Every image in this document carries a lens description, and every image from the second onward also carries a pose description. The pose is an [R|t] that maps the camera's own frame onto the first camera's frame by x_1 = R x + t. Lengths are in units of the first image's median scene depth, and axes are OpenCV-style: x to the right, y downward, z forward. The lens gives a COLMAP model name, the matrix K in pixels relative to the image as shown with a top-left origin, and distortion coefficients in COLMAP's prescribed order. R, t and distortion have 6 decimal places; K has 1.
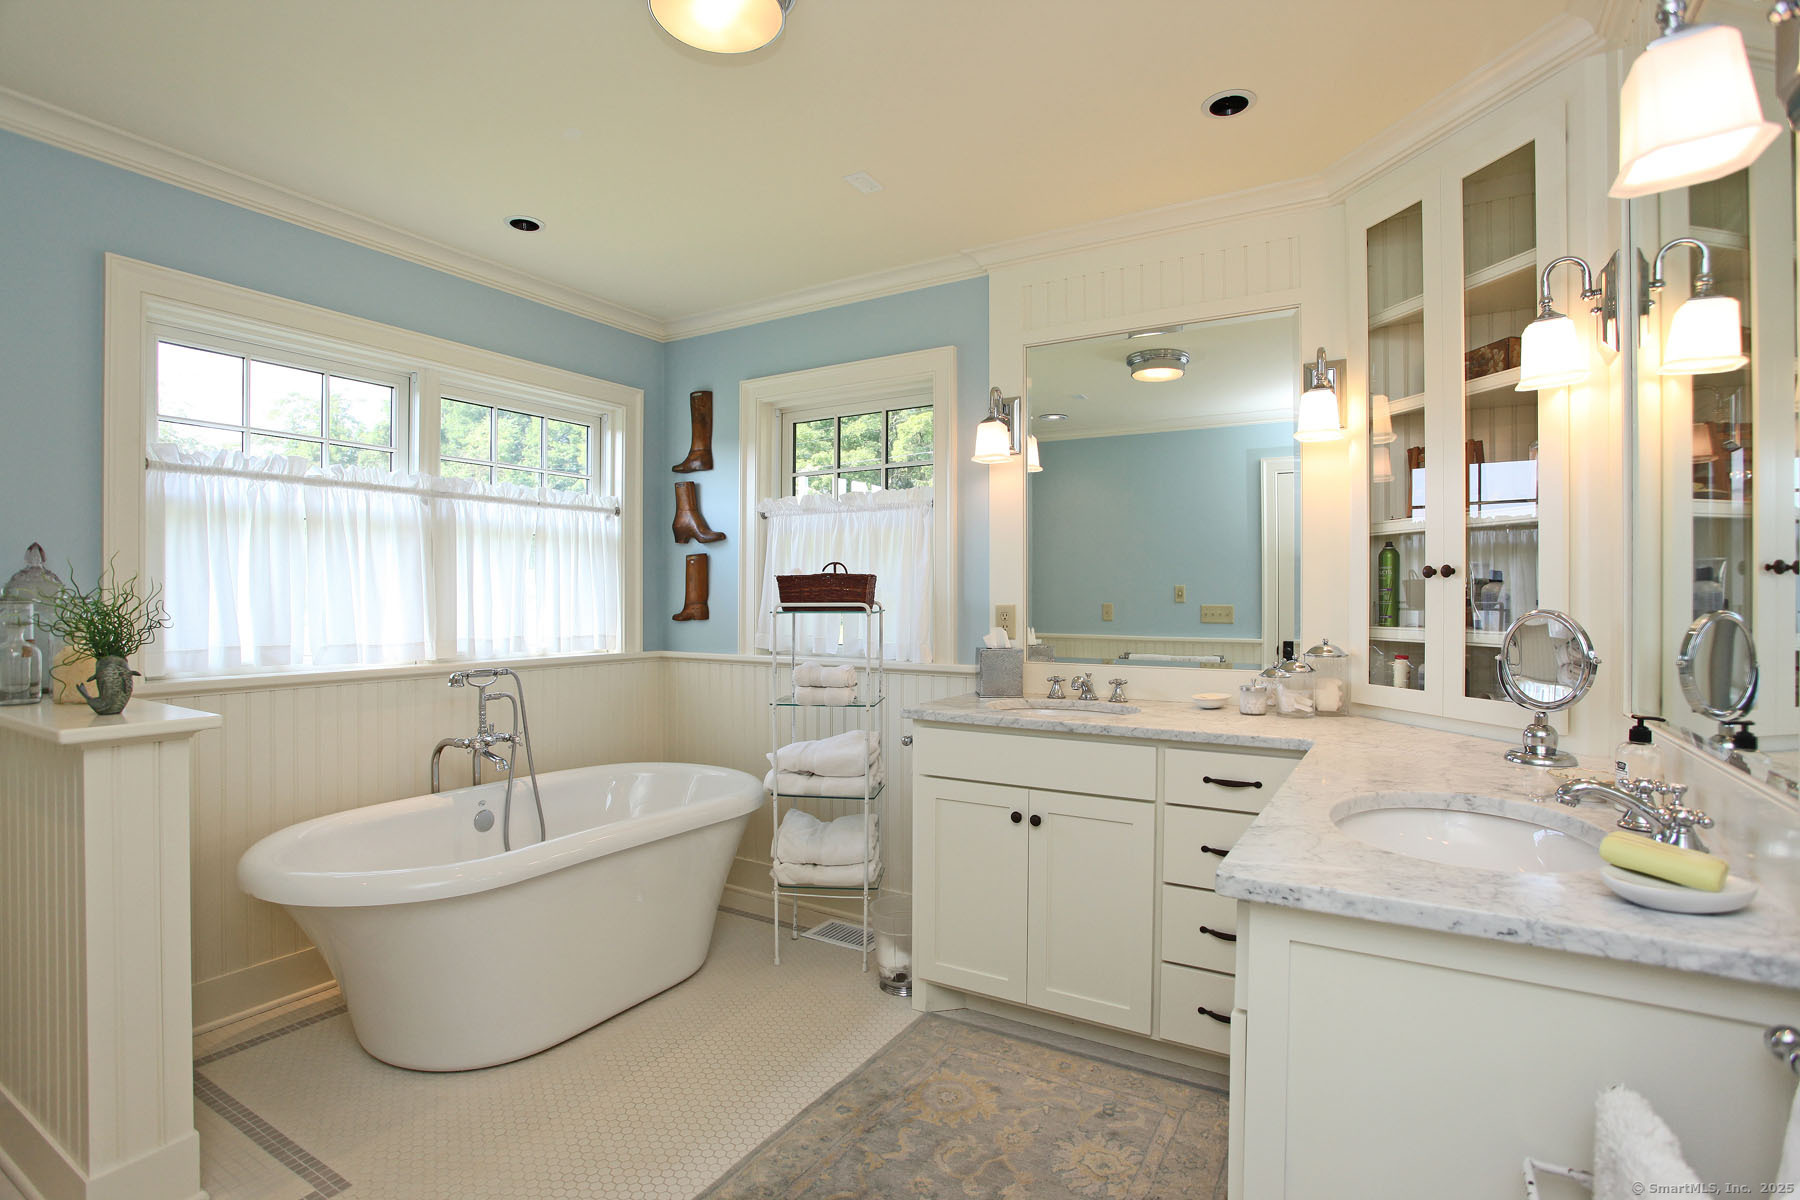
lens RADIAL K [[869.3, 0, 900.9], [0, 869.3, 600.6], [0, 0, 1]] dist [-0.043303, 0.001170]
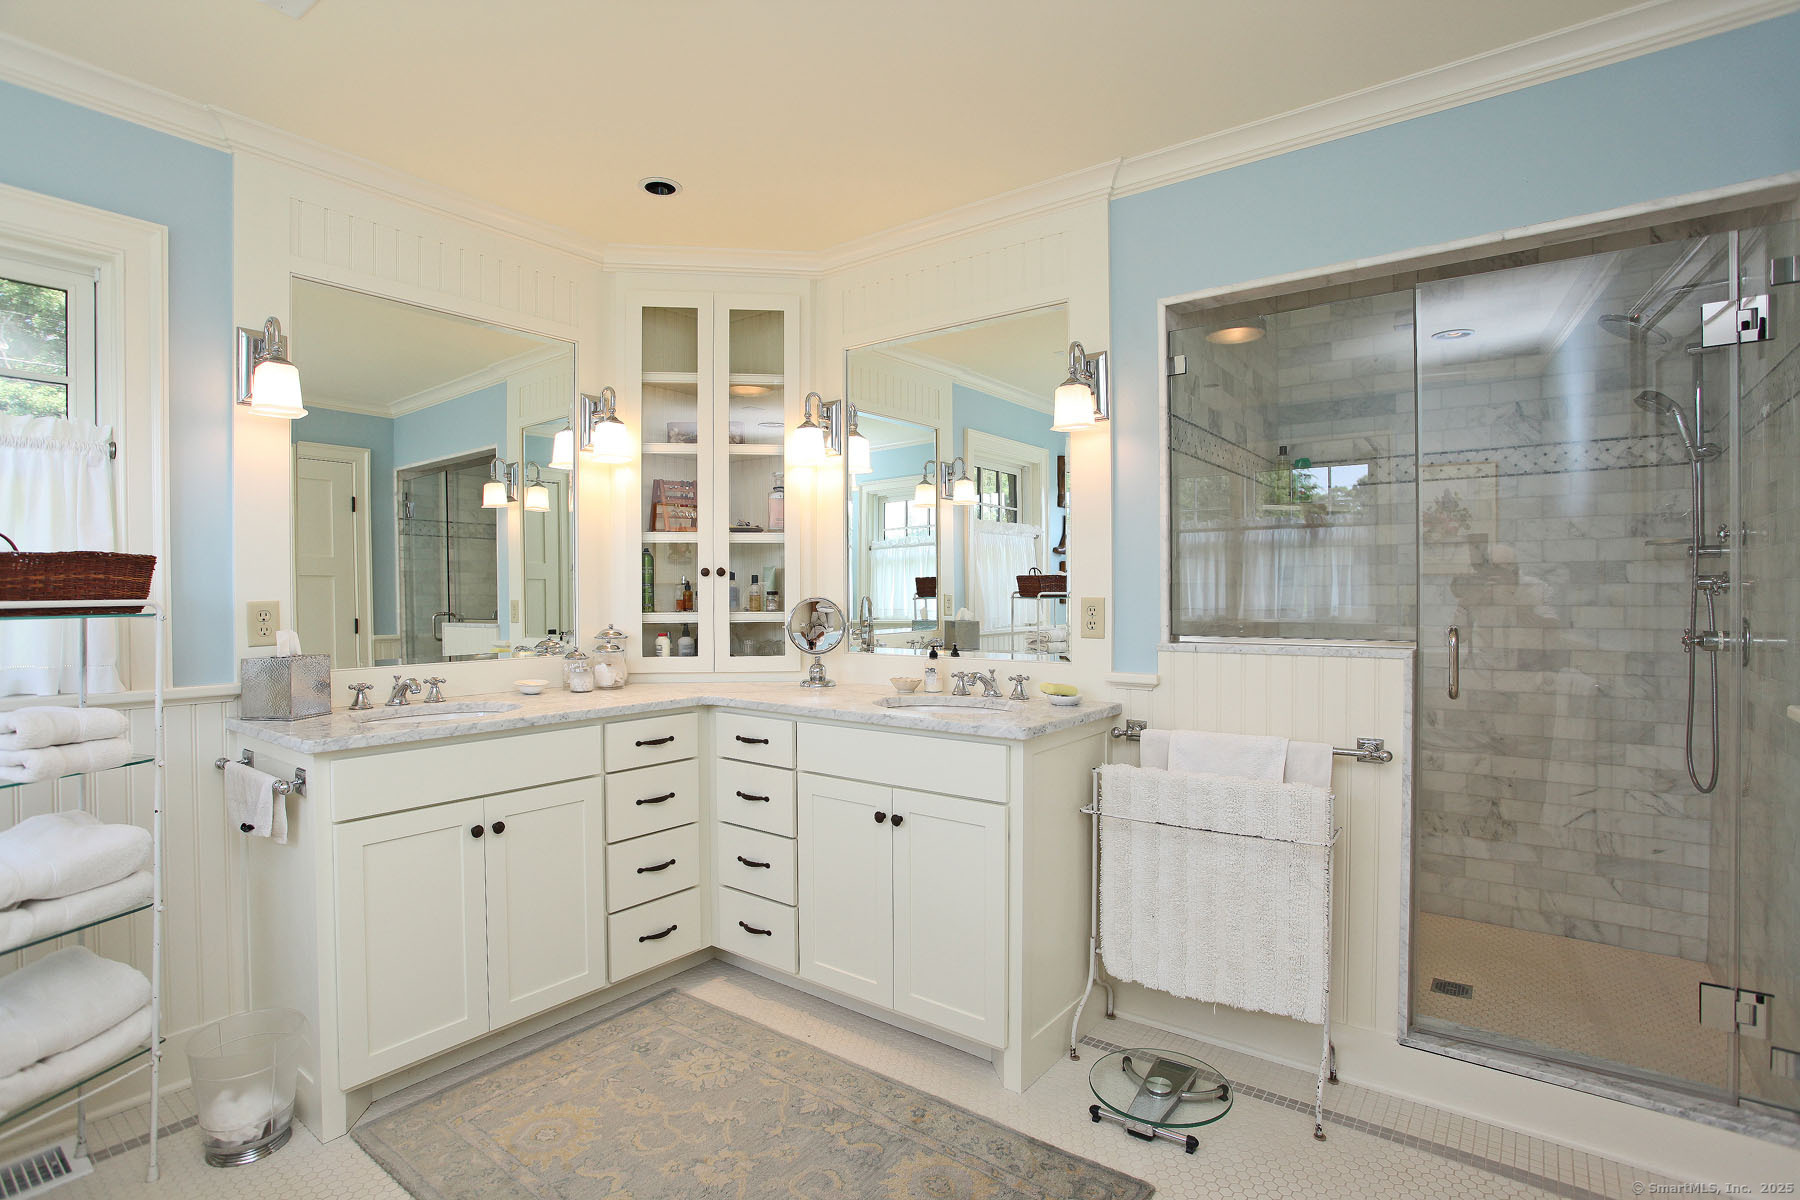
lens RADIAL K [[869.3, 0, 901.6], [0, 869.3, 599.6], [0, 0, 1]] dist [-0.043303, 0.001170]
pose [[0.108751, -0.011771, 0.993999, -0.746377], [0.005374, 0.999922, 0.011254, -0.002983], [-0.994054, 0.004118, 0.108806, 0.483370]]
